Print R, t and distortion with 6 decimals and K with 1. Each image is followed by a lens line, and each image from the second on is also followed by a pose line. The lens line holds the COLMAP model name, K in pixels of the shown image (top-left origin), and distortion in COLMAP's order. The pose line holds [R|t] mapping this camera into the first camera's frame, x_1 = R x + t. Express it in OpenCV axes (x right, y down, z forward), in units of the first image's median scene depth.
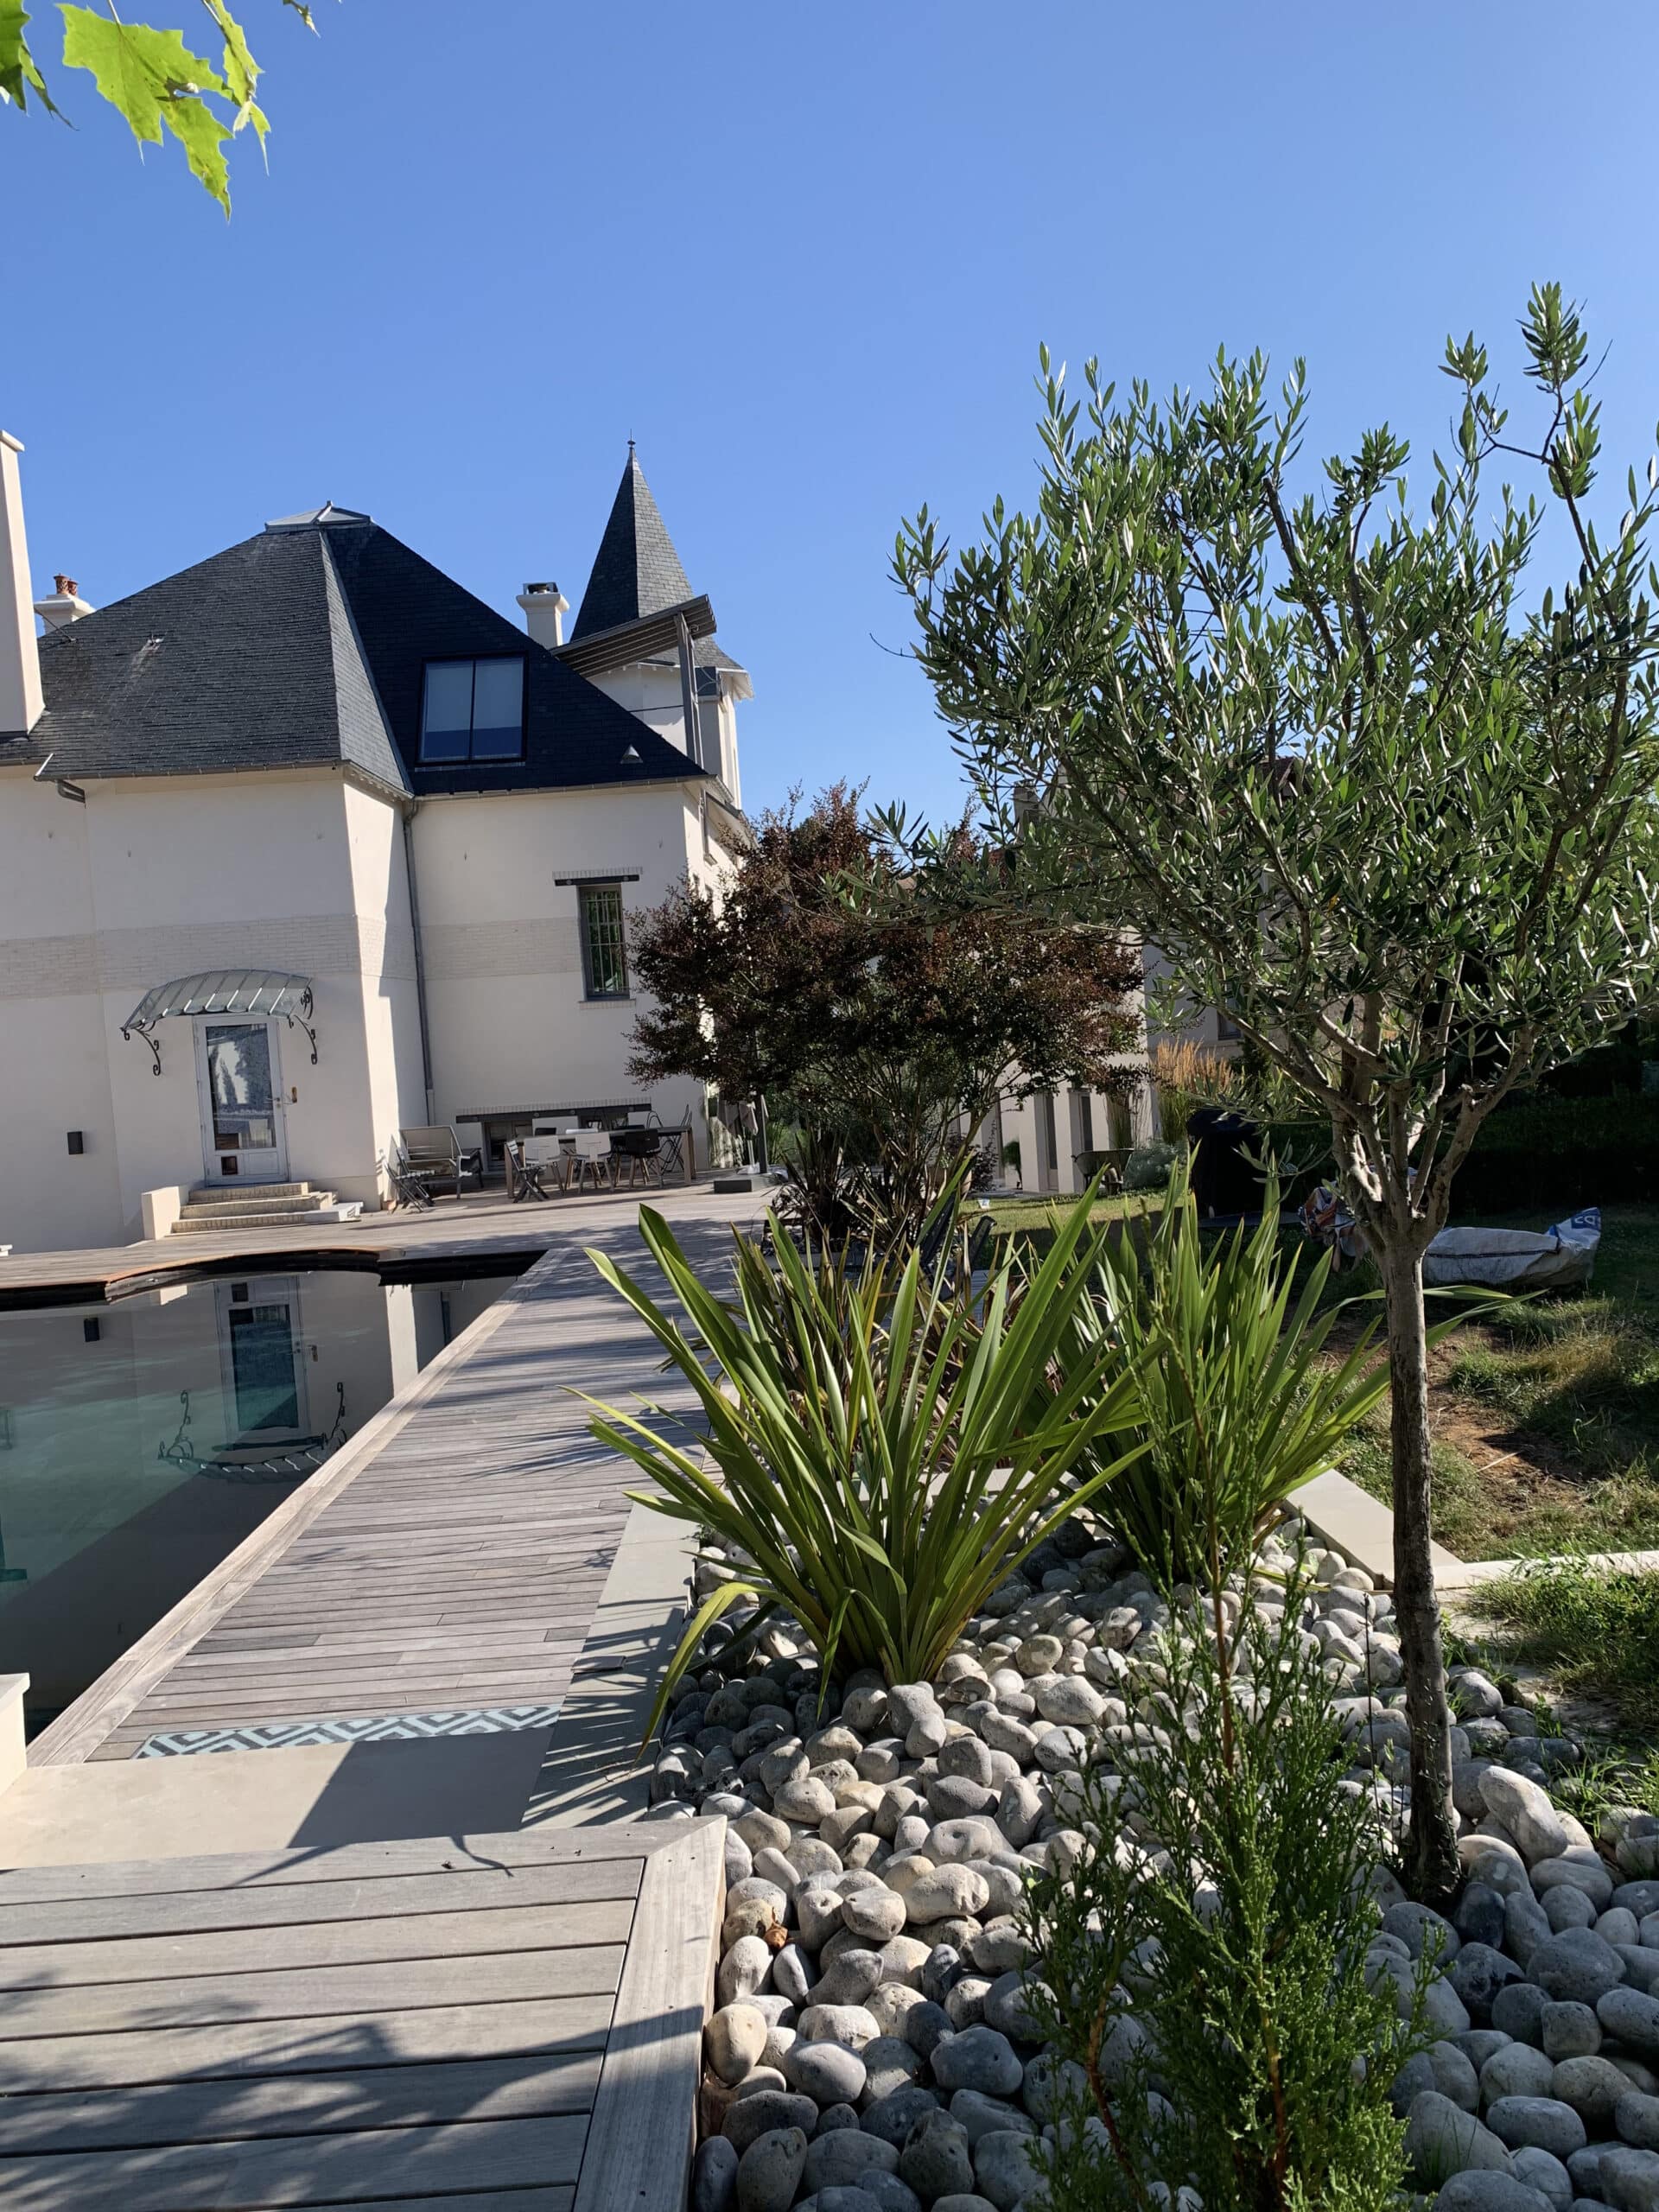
lens RADIAL K [[1675.3, 0, 829.5], [0, 1675.3, 1106.0], [0, 0, 1]] dist [0.140549, -0.230368]
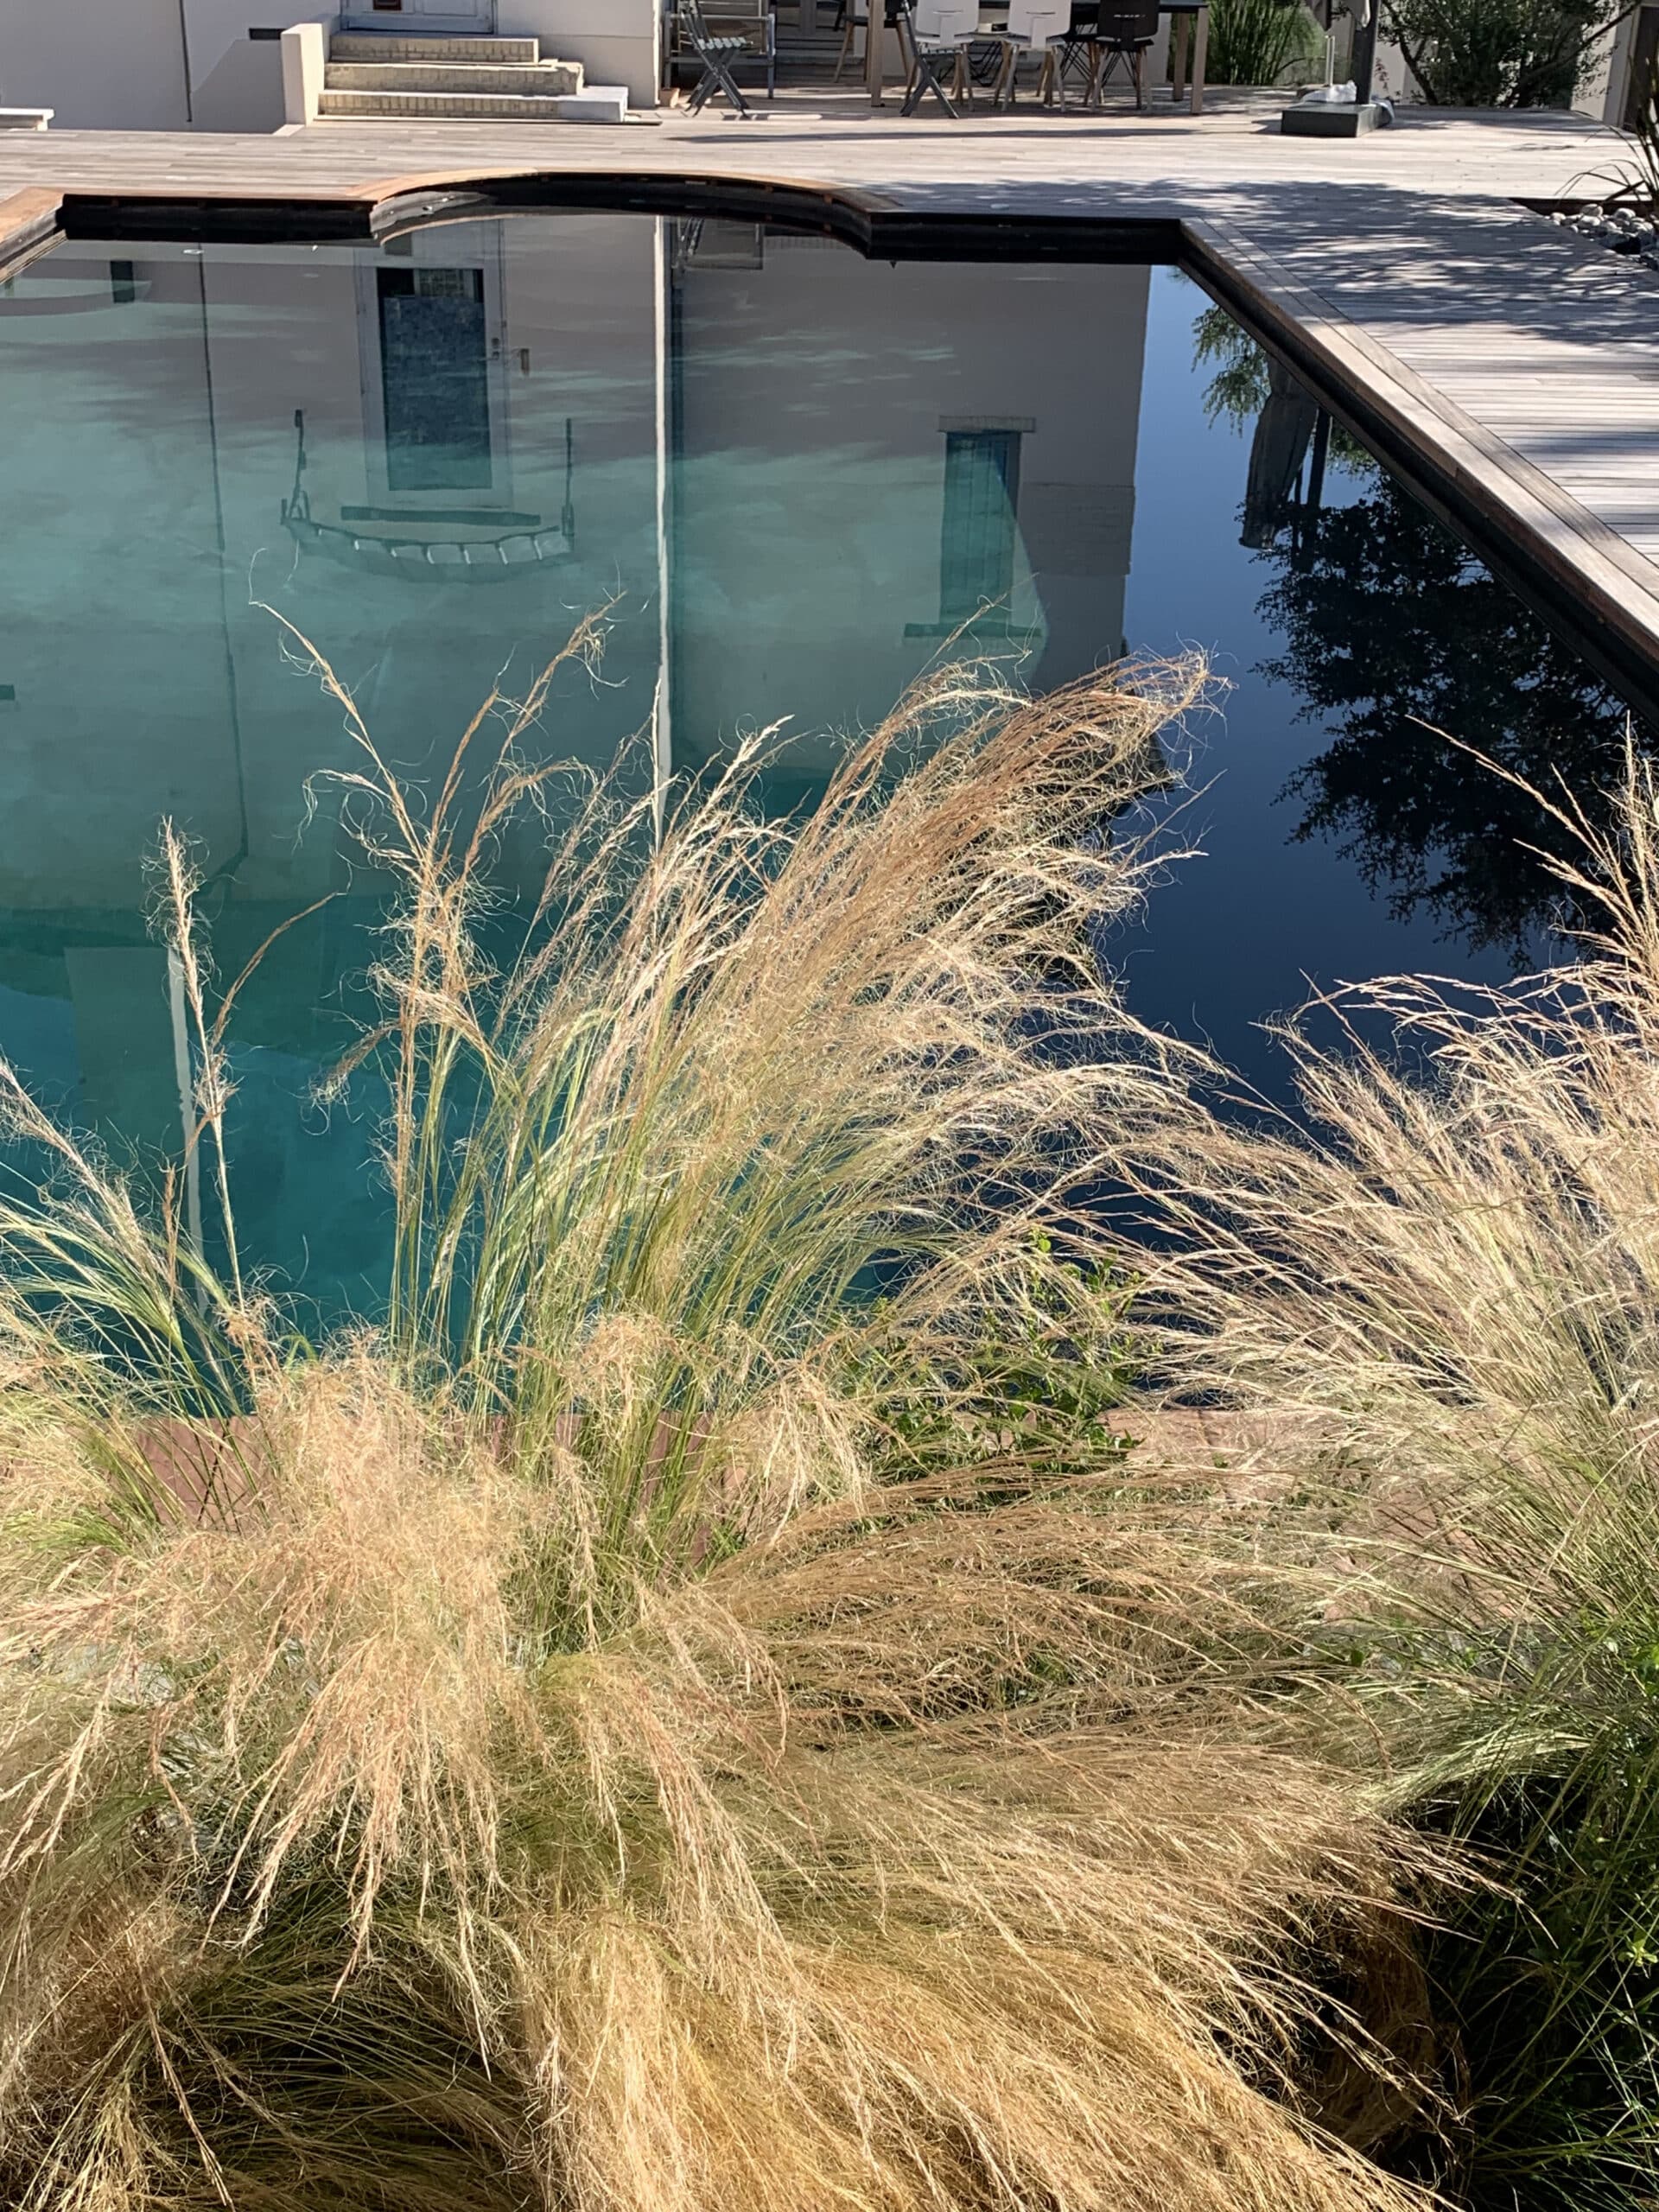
lens RADIAL K [[2622.0, 0, 829.5], [0, 2622.0, 1106.0], [0, 0, 1]] dist [0.144032, -0.412792]
pose [[0.995512, 0.073519, 0.059591, -0.233754], [-0.090932, 0.917552, 0.387079, 0.020278], [-0.026220, -0.390761, 0.920119, 0.075174]]
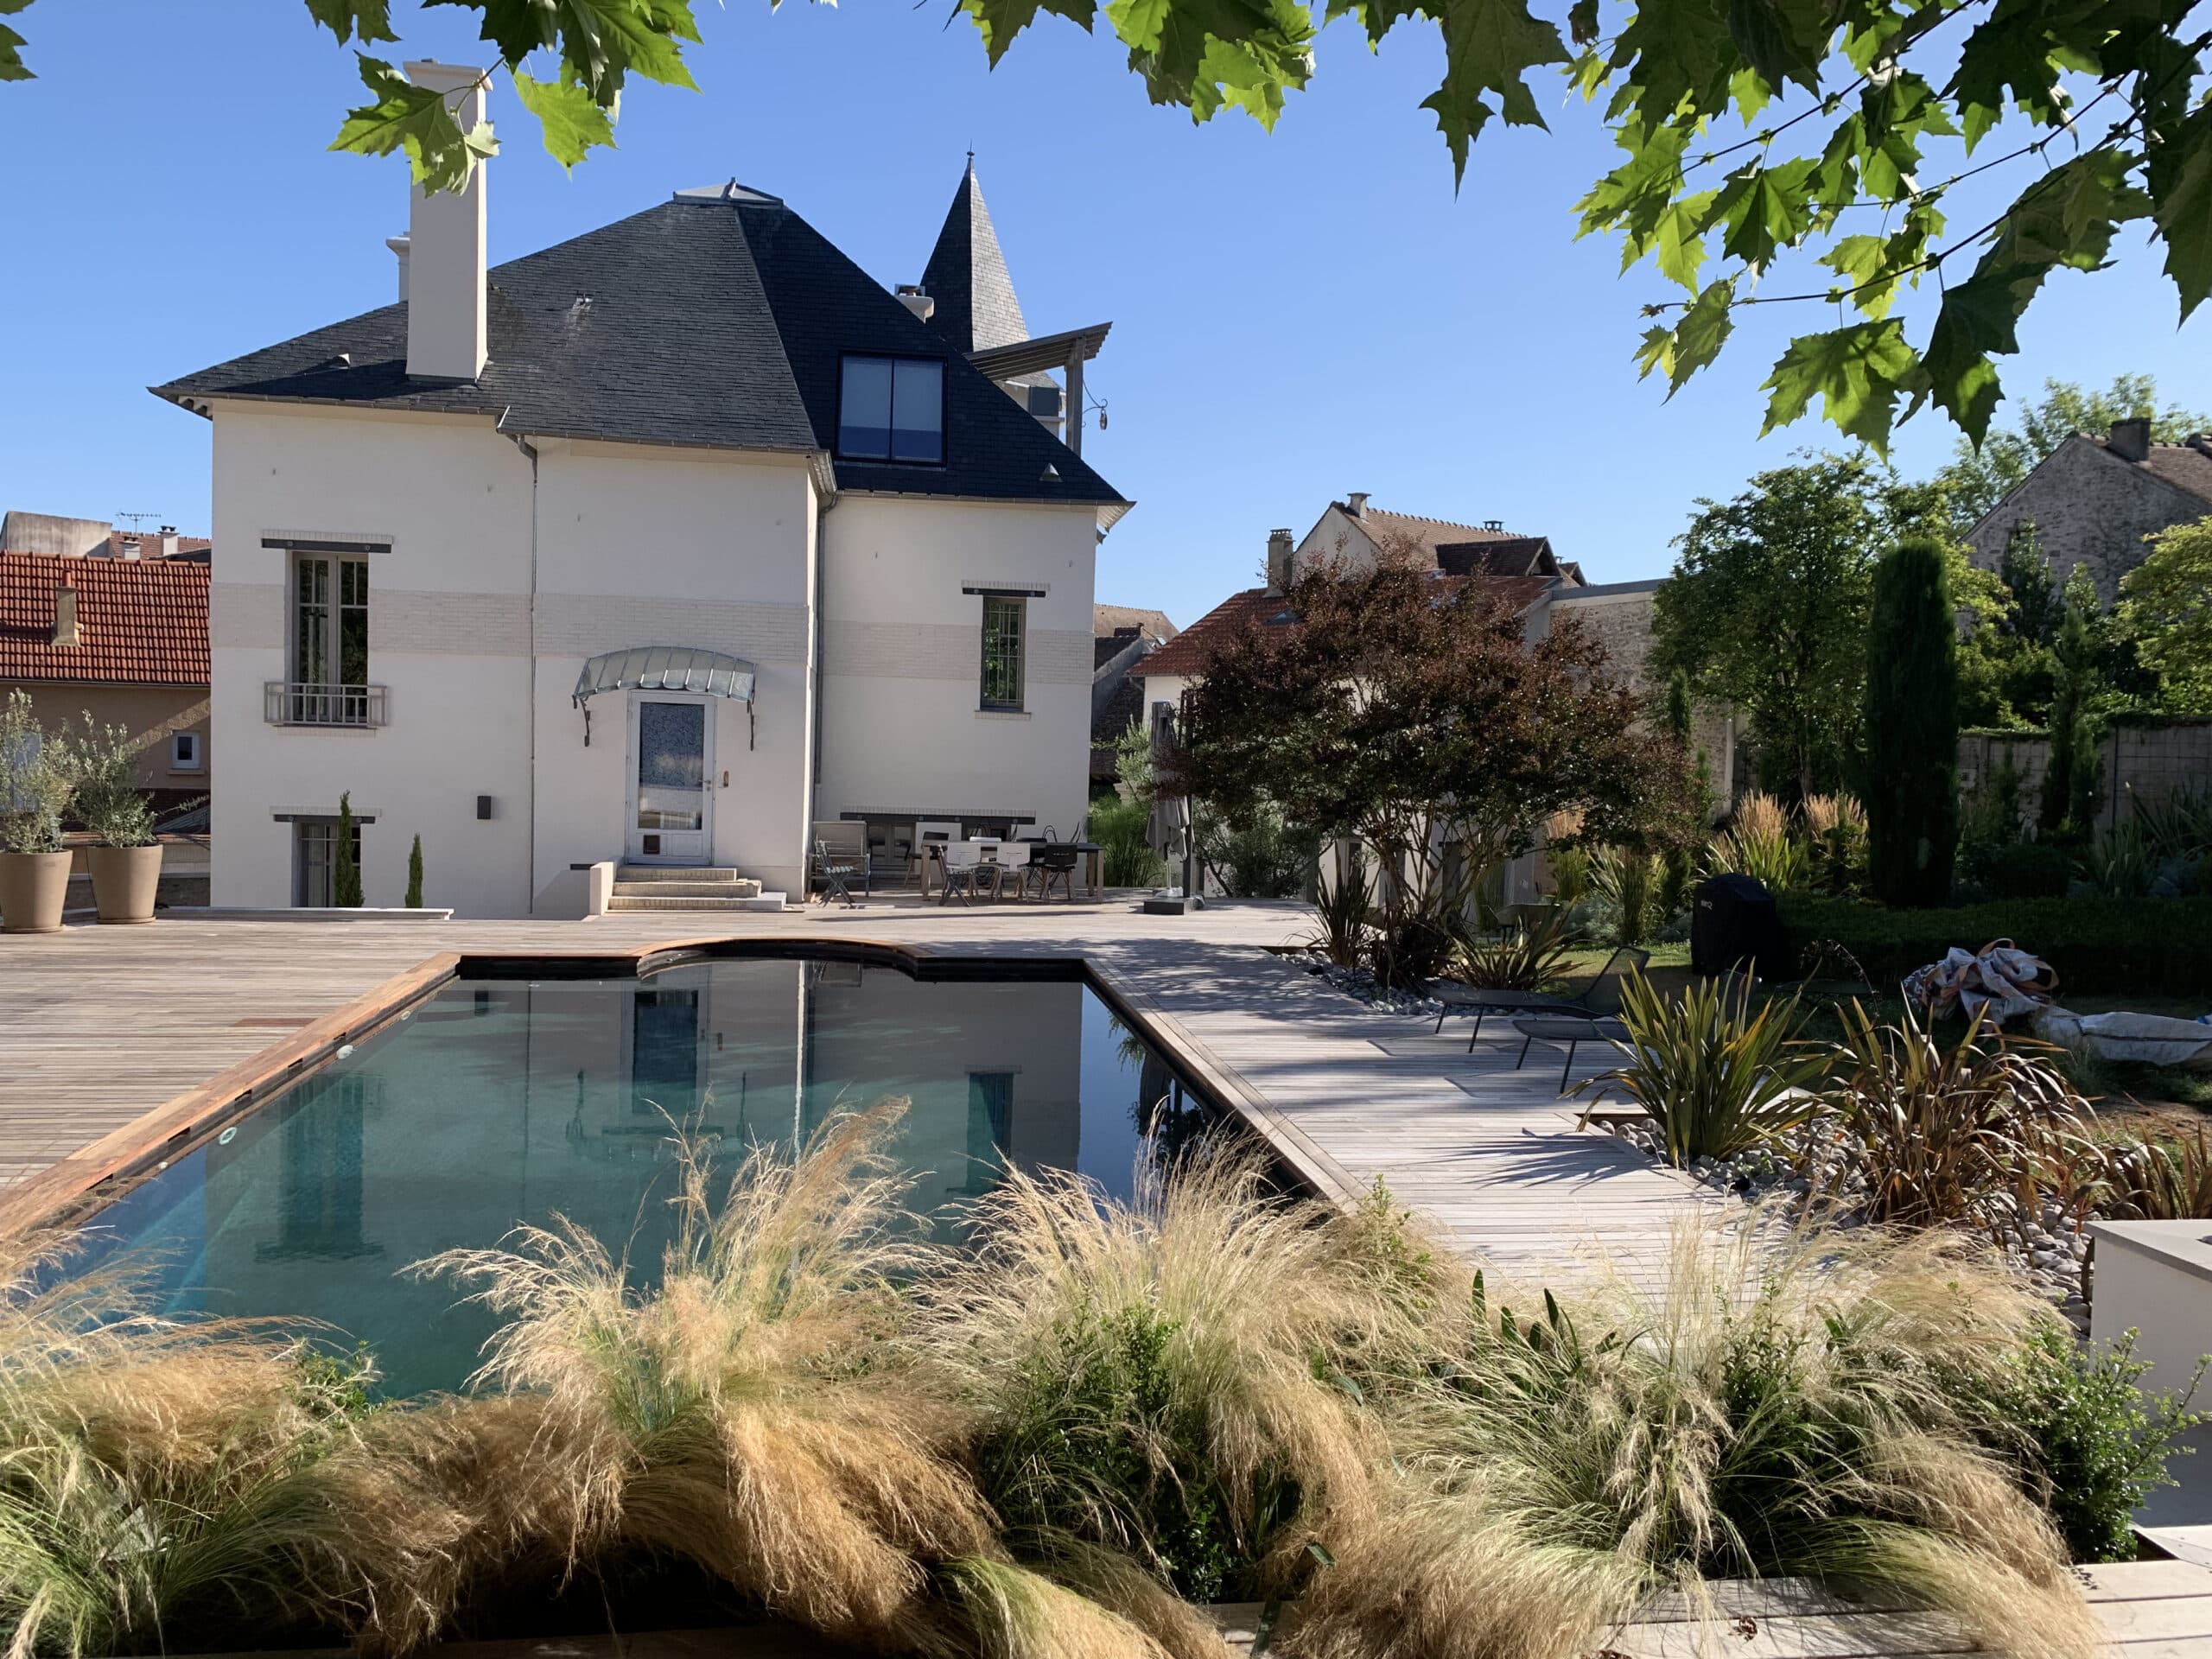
lens RADIAL K [[1675.3, 0, 1106.0], [0, 1675.3, 829.5], [0, 0, 1]] dist [0.140549, -0.230368]
pose [[0.986094, 0.087418, 0.141336, -0.229792], [-0.087260, 0.996159, -0.007328, 0.010416], [-0.141434, -0.005107, 0.989935, -0.006698]]
